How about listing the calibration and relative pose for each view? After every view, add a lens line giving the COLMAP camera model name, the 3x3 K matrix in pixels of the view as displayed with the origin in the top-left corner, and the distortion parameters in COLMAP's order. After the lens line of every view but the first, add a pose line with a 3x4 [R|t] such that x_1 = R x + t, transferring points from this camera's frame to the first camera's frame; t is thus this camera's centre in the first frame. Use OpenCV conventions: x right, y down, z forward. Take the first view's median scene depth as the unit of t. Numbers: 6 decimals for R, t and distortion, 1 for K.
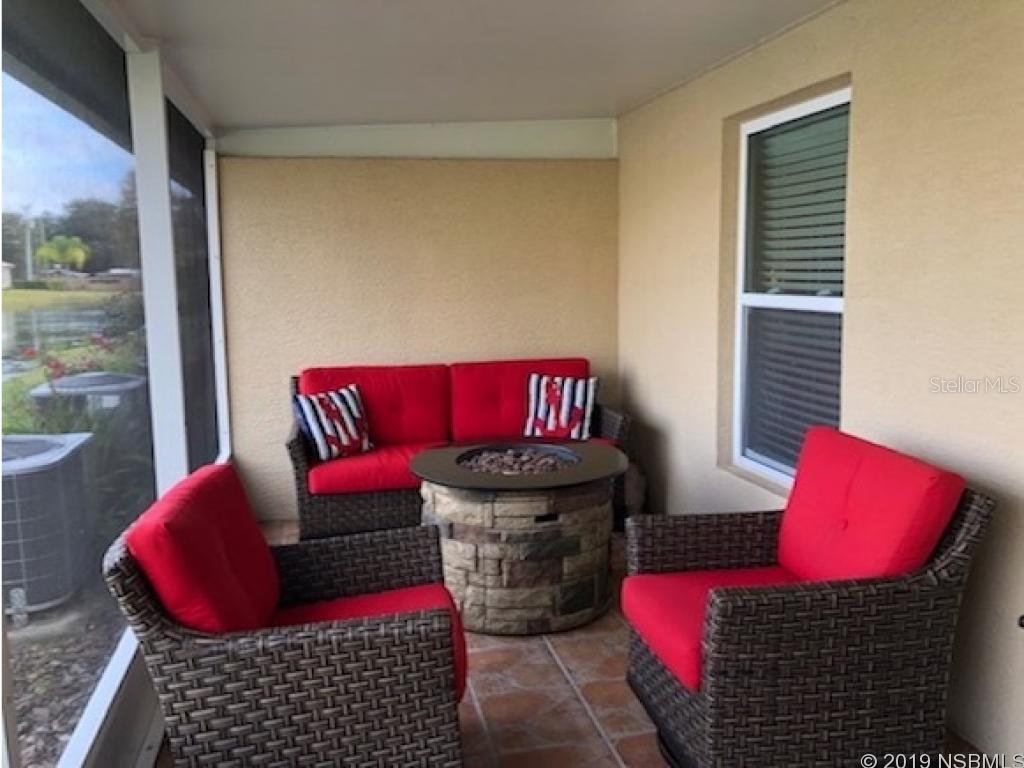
lens RADIAL K [[840.1, 0, 512.0], [0, 840.1, 384.0], [0, 0, 1]] dist [-0.000728, -0.001625]
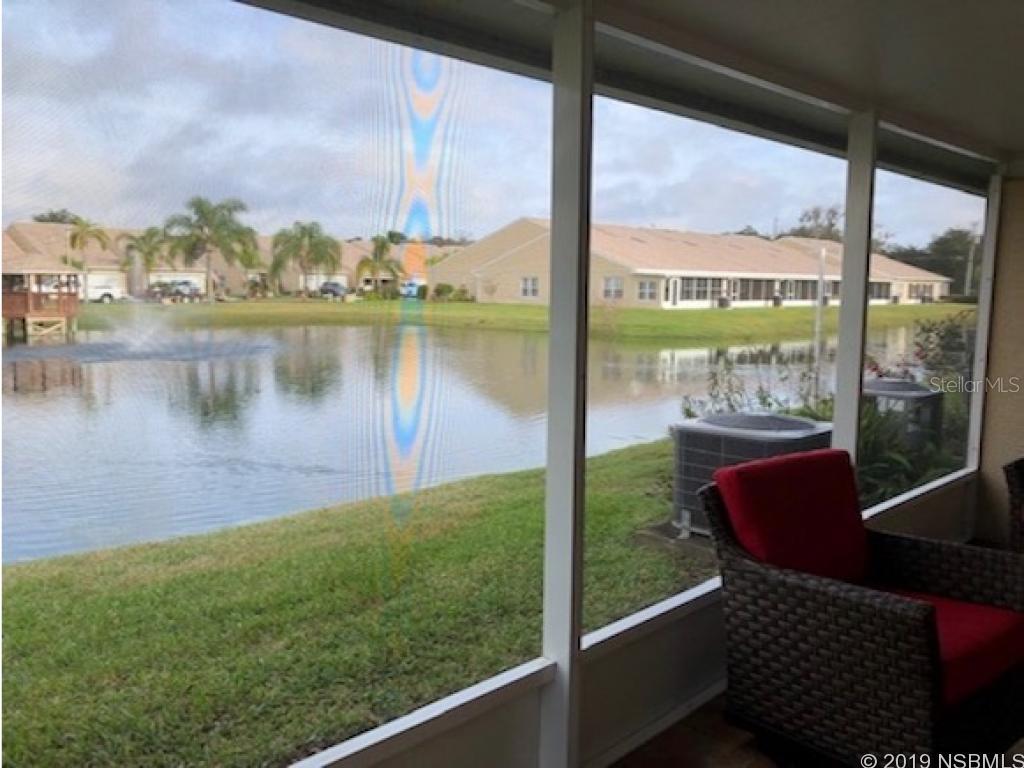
lens RADIAL K [[840.1, 0, 512.0], [0, 840.1, 384.0], [0, 0, 1]] dist [-0.000728, -0.001625]
pose [[0.518211, 0.122881, -0.846379, 0.542518], [-0.137599, 0.988711, 0.059298, -0.006035], [0.844111, 0.085732, 0.529270, -0.067151]]
